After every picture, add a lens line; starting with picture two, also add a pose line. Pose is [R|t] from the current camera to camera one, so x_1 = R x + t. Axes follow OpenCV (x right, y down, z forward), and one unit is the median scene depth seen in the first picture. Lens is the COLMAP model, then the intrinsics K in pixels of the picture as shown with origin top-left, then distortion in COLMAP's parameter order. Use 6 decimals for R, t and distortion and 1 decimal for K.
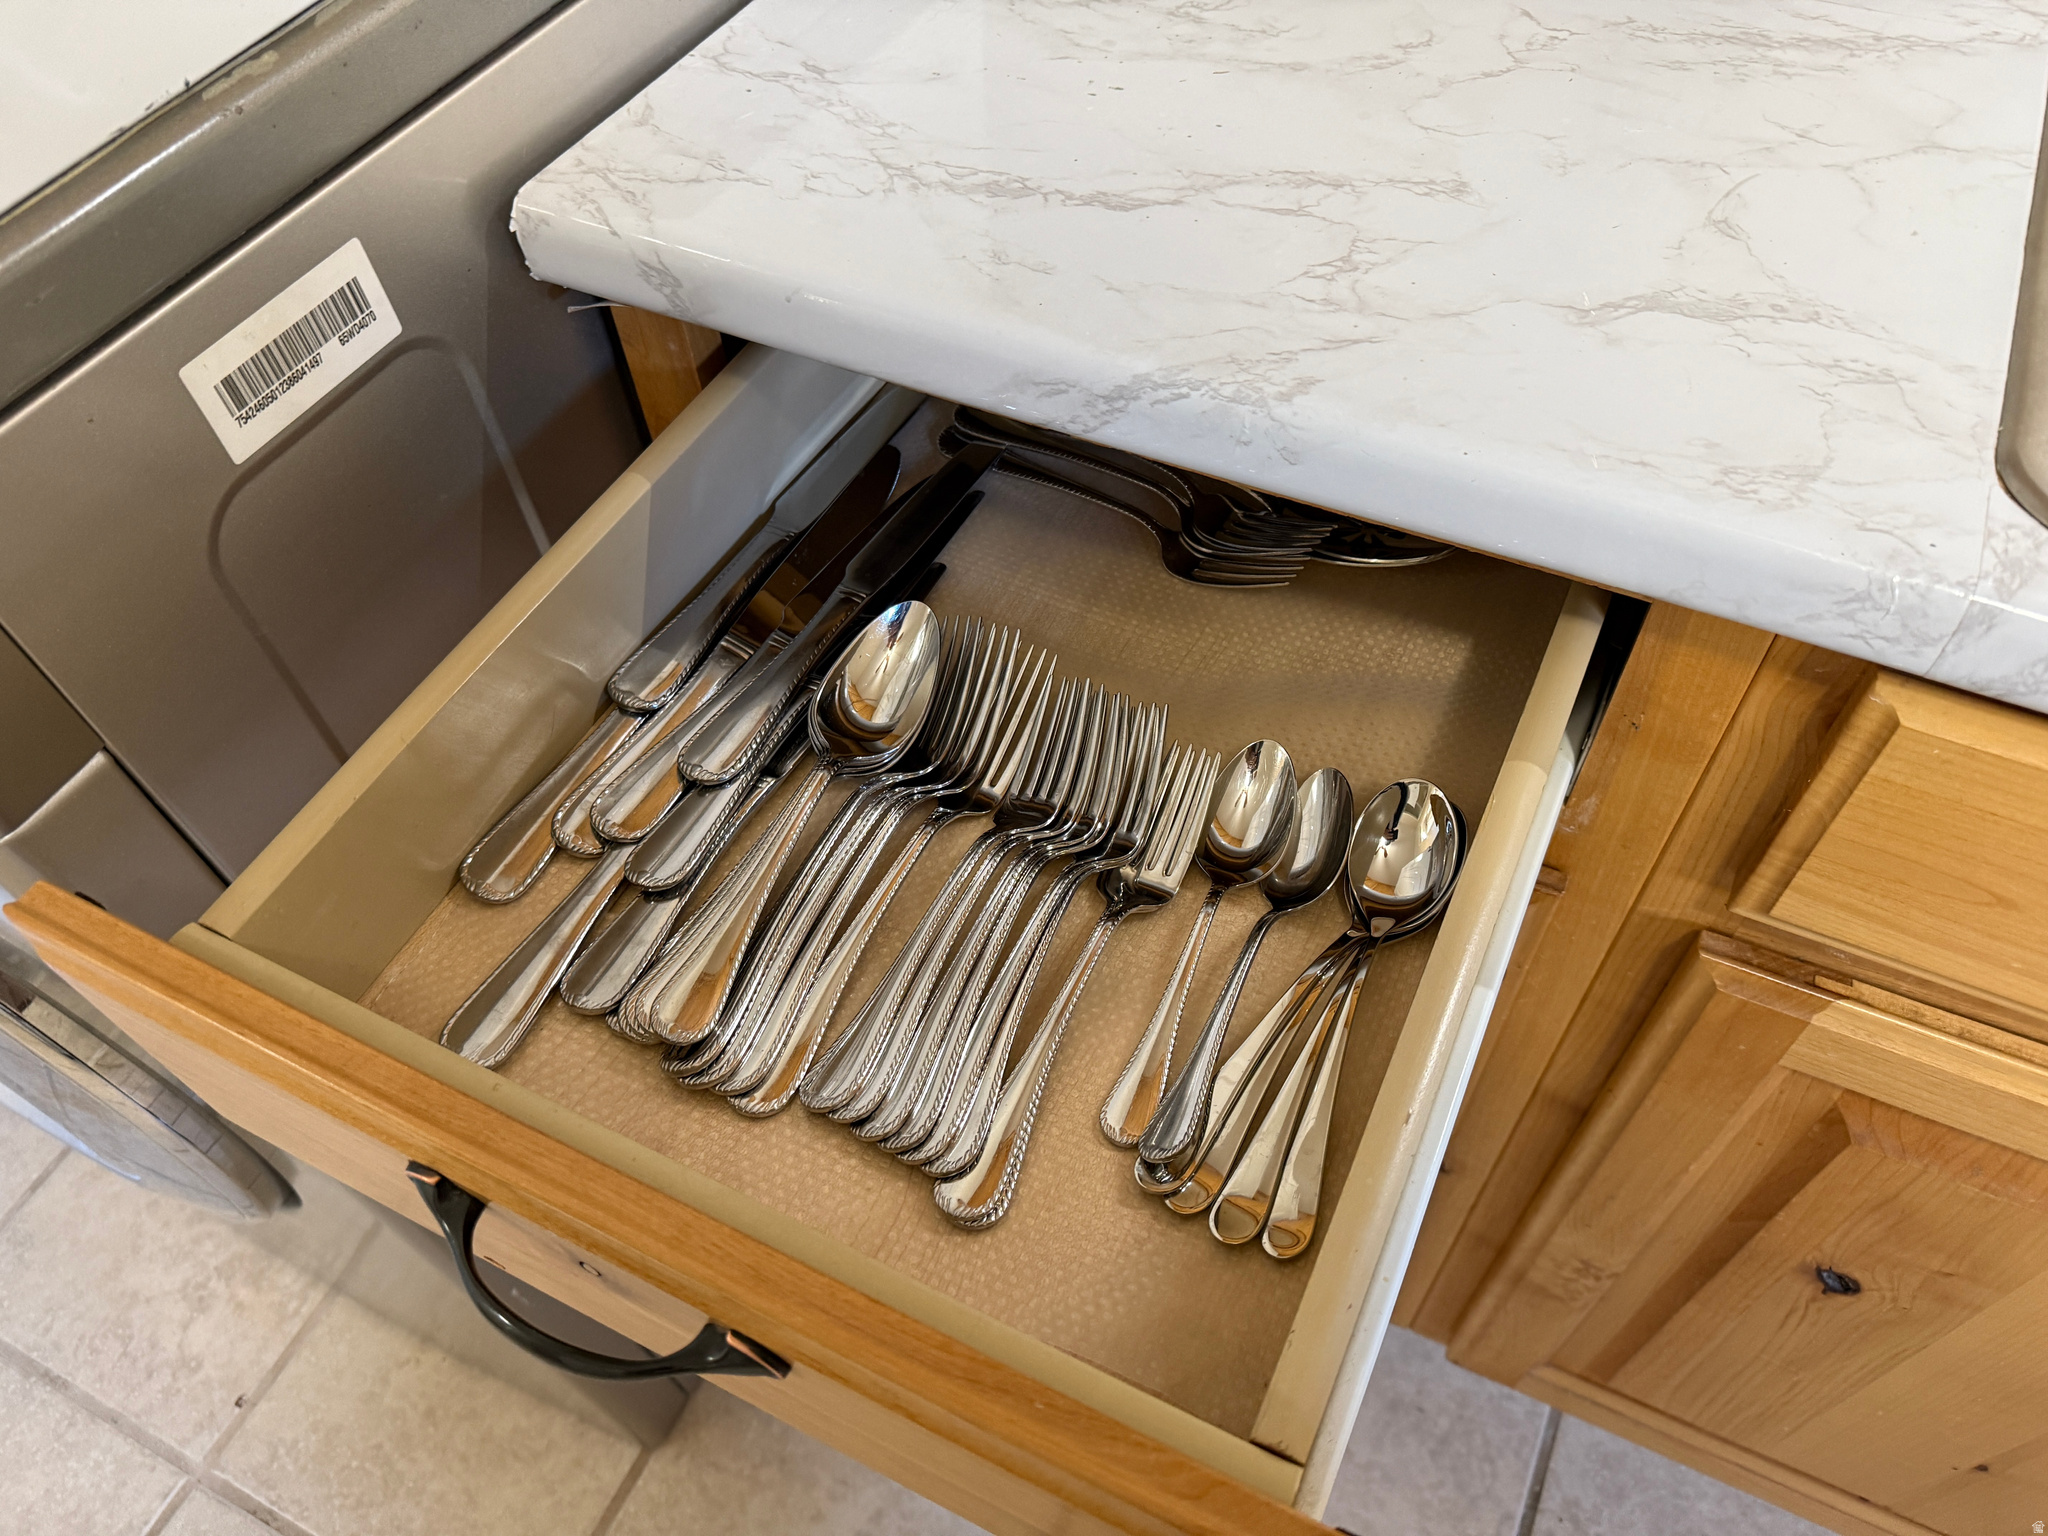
lens RADIAL K [[1454.6, 0, 1026.7], [0, 1454.6, 762.0], [0, 0, 1]] dist [0.044170, -0.052553]
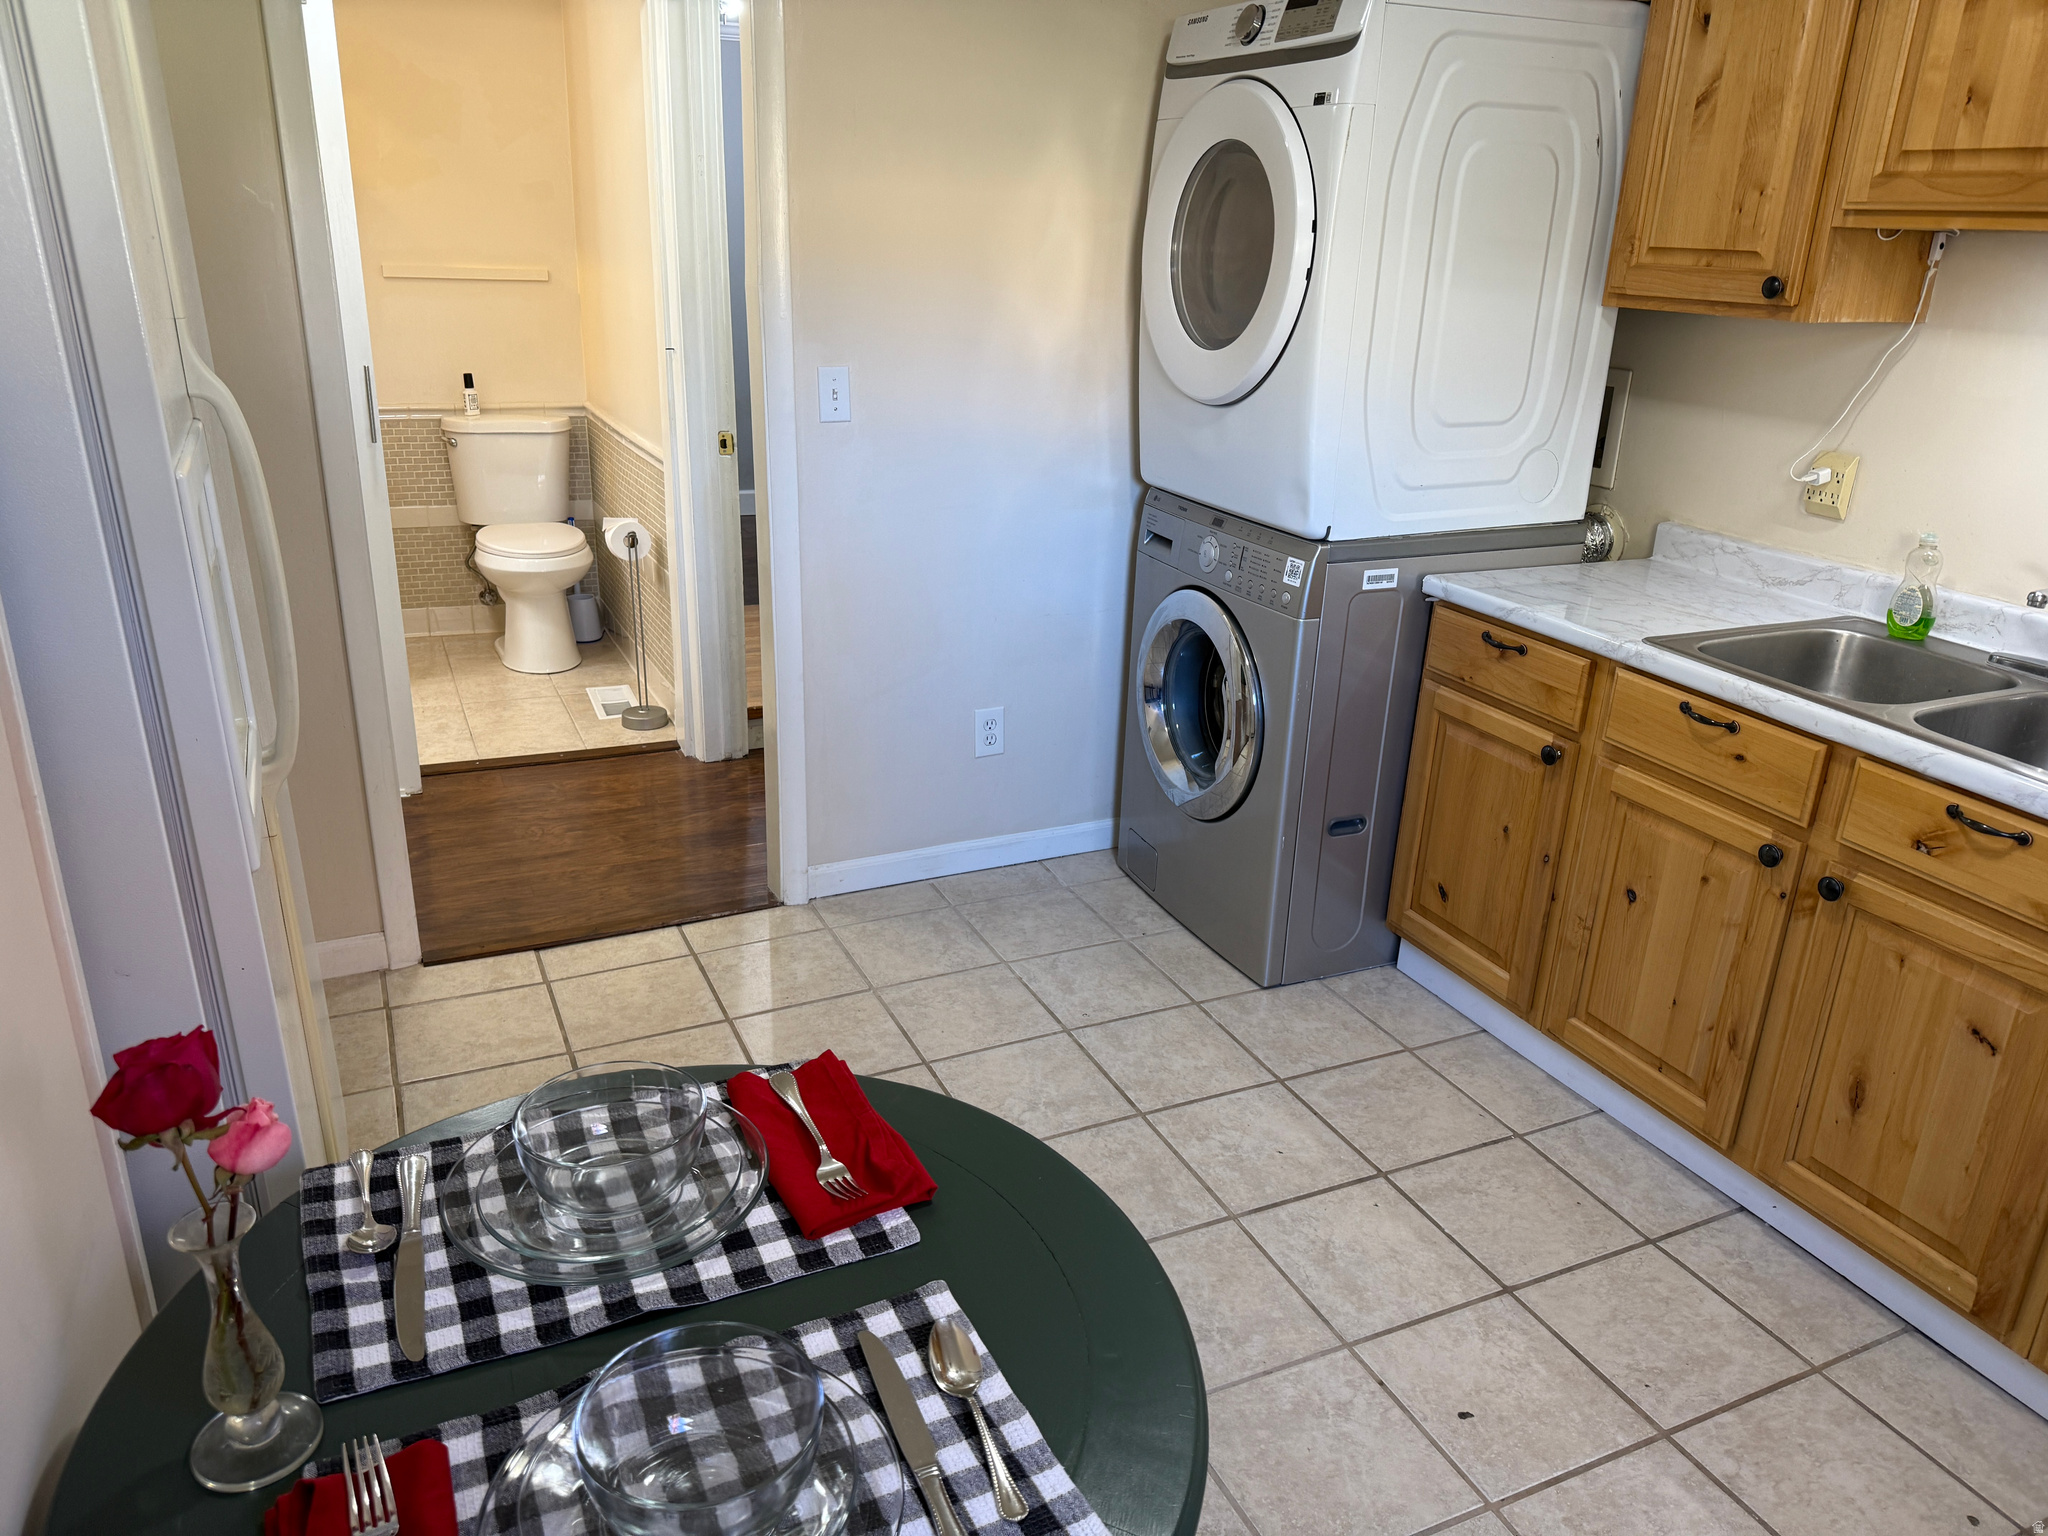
lens RADIAL K [[1454.6, 0, 1026.7], [0, 1454.6, 762.0], [0, 0, 1]] dist [0.044170, -0.052553]
pose [[0.776194, 0.282351, -0.563738, 1.915594], [-0.538798, 0.761403, -0.360503, 3.174242], [0.327444, 0.583562, 0.743126, -3.394811]]
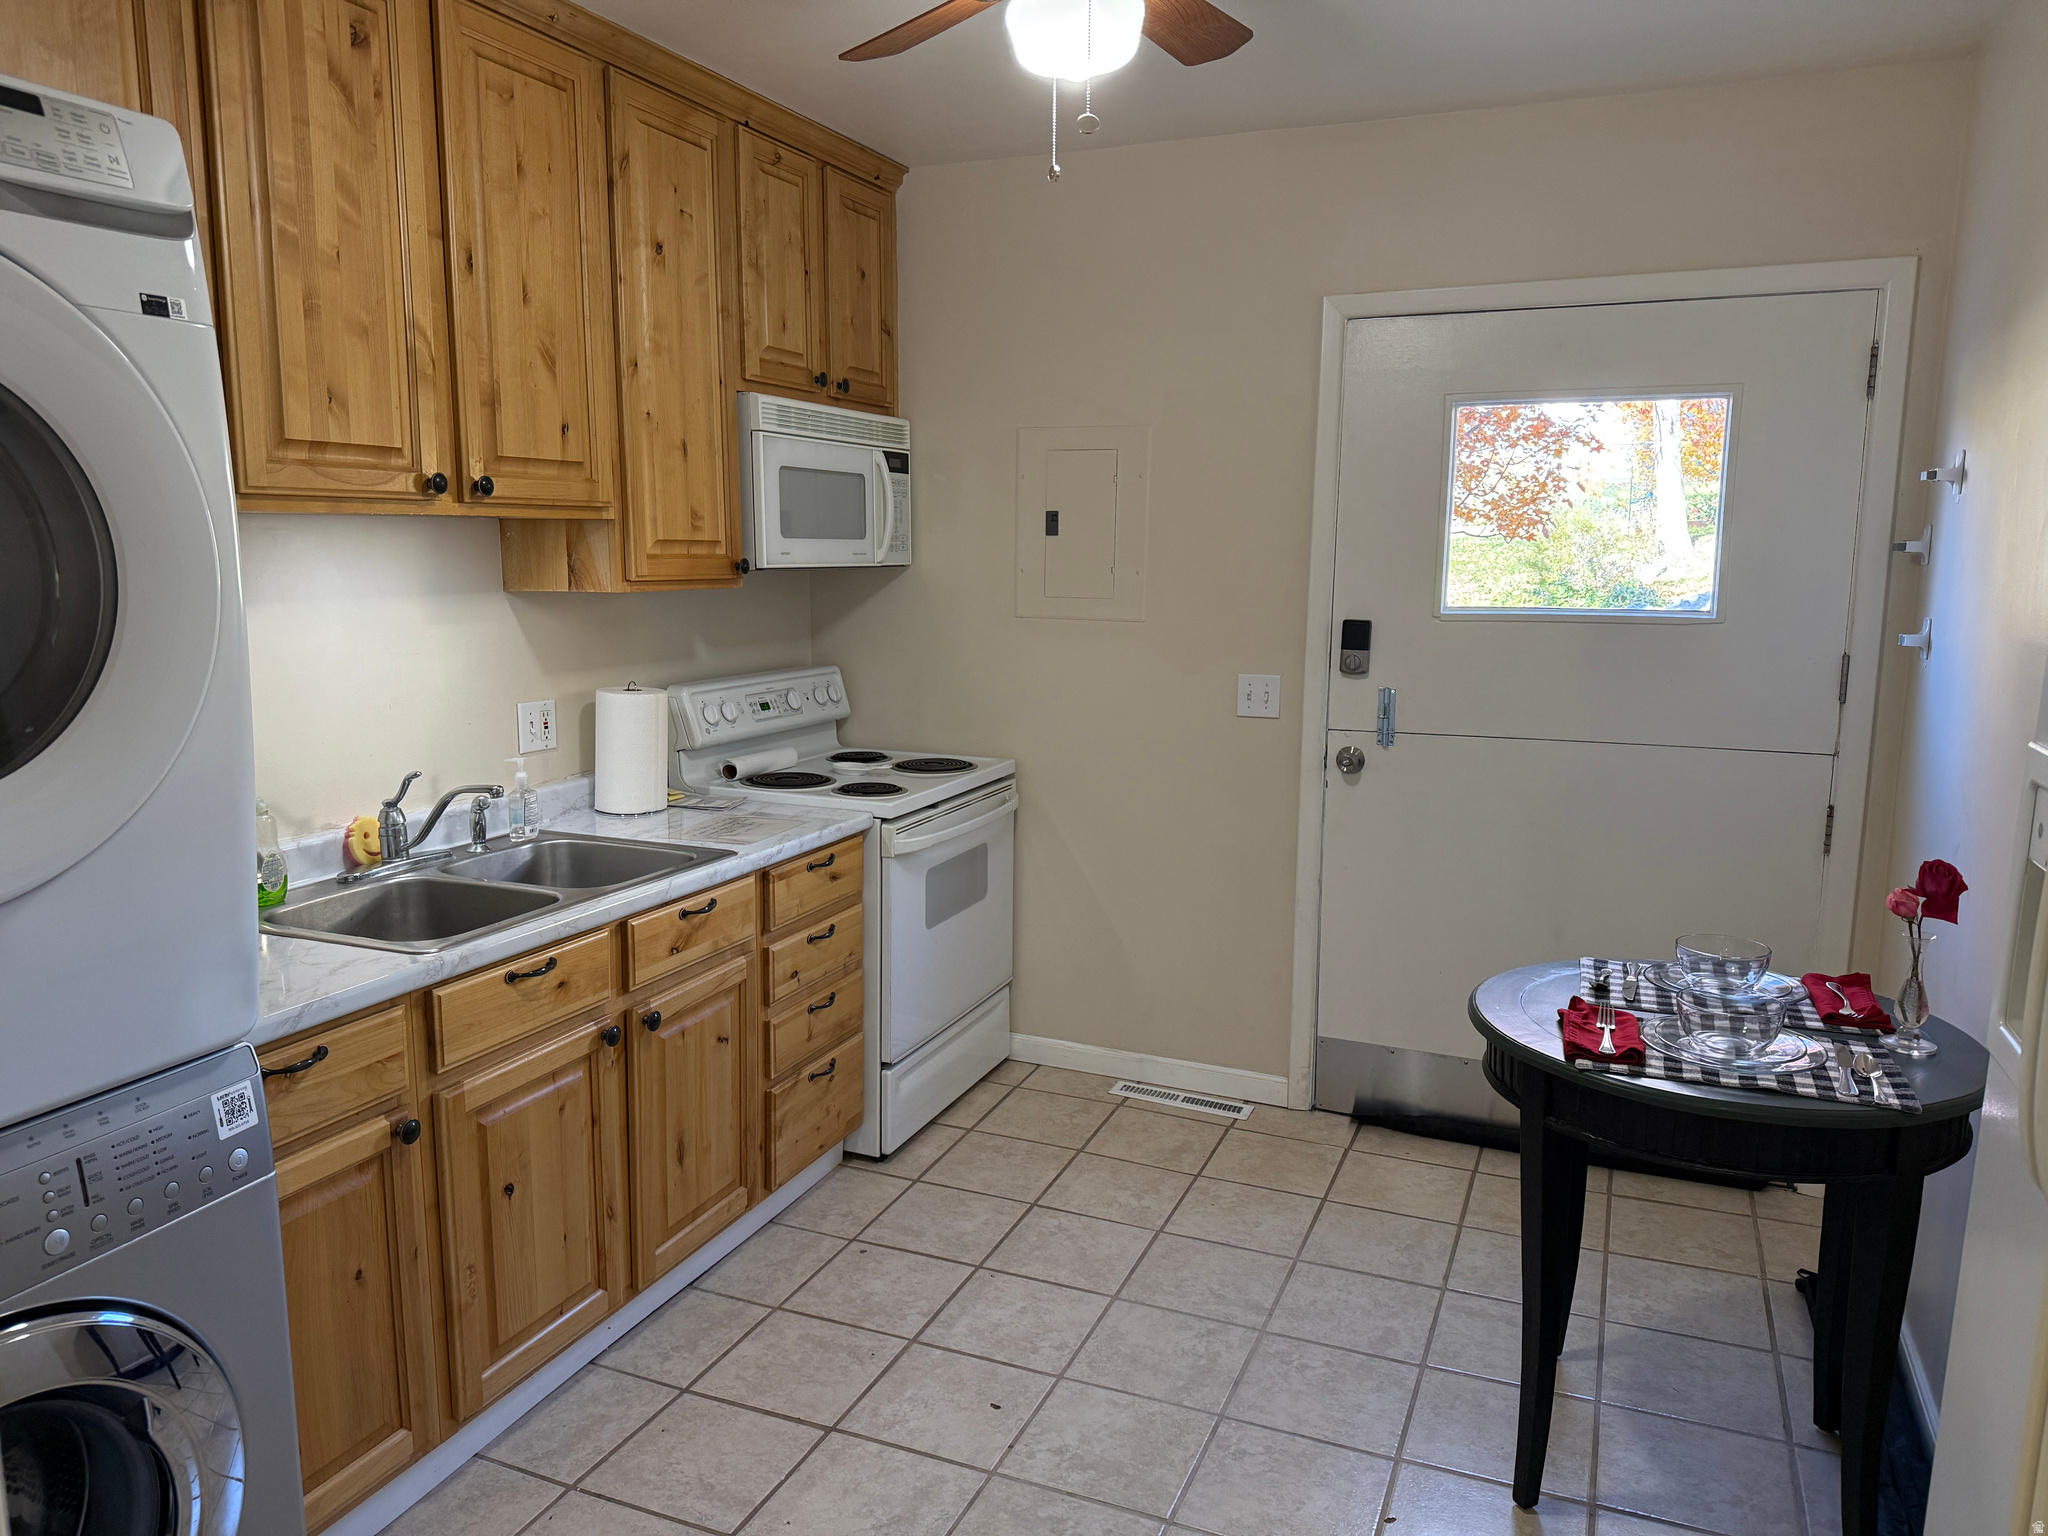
lens RADIAL K [[1422.9, 0, 1028.1], [0, 1422.9, 764.6], [0, 0, 1]] dist [0.047399, -0.060319]
pose [[-0.058790, -0.112737, 0.991884, -3.926065], [0.791807, 0.599827, 0.115107, 0.479612], [-0.607935, 0.792148, 0.054002, -1.011033]]
